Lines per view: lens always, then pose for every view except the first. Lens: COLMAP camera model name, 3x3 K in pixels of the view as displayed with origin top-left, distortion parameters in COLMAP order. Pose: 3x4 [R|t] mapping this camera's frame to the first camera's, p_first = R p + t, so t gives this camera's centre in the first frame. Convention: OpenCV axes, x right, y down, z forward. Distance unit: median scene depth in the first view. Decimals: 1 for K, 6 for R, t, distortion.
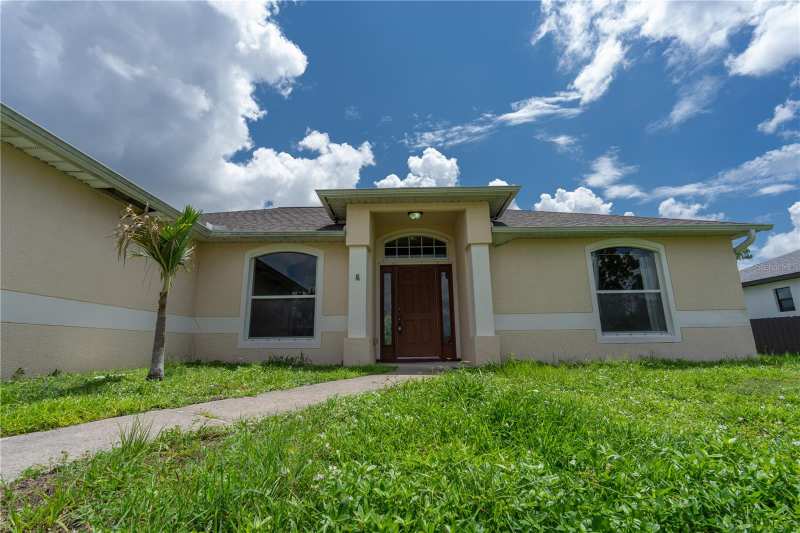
lens RADIAL K [[357.9, 0, 400.0], [0, 357.9, 266.5], [0, 0, 1]] dist [-0.004305, -0.000724]
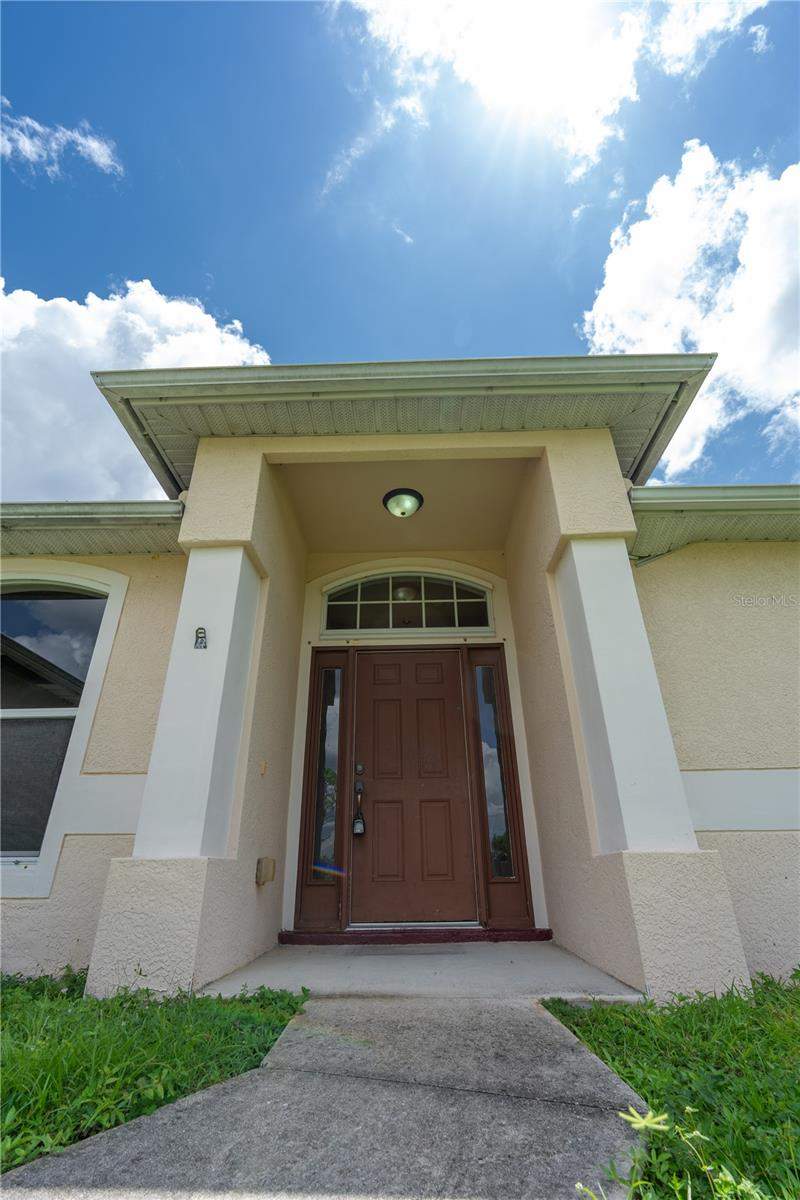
lens RADIAL K [[536.8, 0, 400.0], [0, 536.8, 600.0], [0, 0, 1]] dist [-0.004305, -0.000724]
pose [[0.999968, -0.003062, -0.007369, 0.045315], [0.001161, 0.969451, -0.245280, 0.097241], [0.007894, 0.245264, 0.969424, 0.497506]]
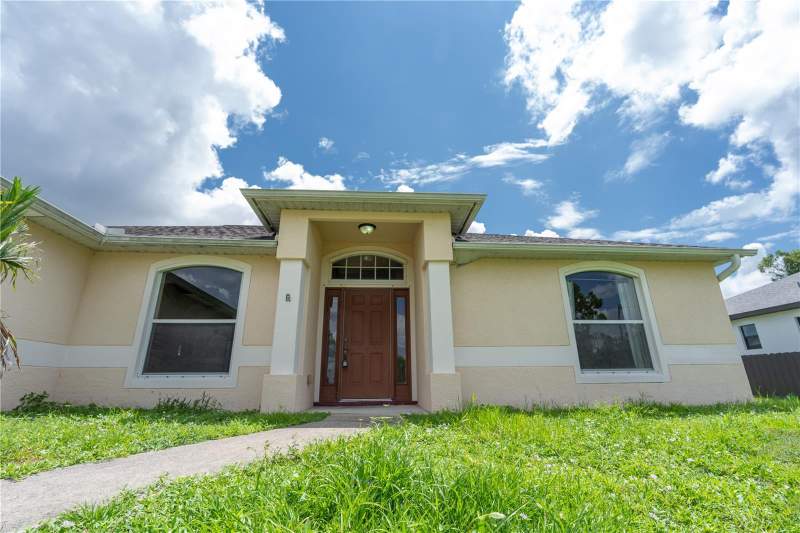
lens RADIAL K [[357.9, 0, 400.0], [0, 357.9, 266.5], [0, 0, 1]] dist [-0.004305, -0.000724]
pose [[0.996825, 0.028203, 0.074458, 0.062838], [-0.020808, 0.994940, -0.098290, 0.030485], [-0.076853, 0.096429, 0.992368, 0.155549]]
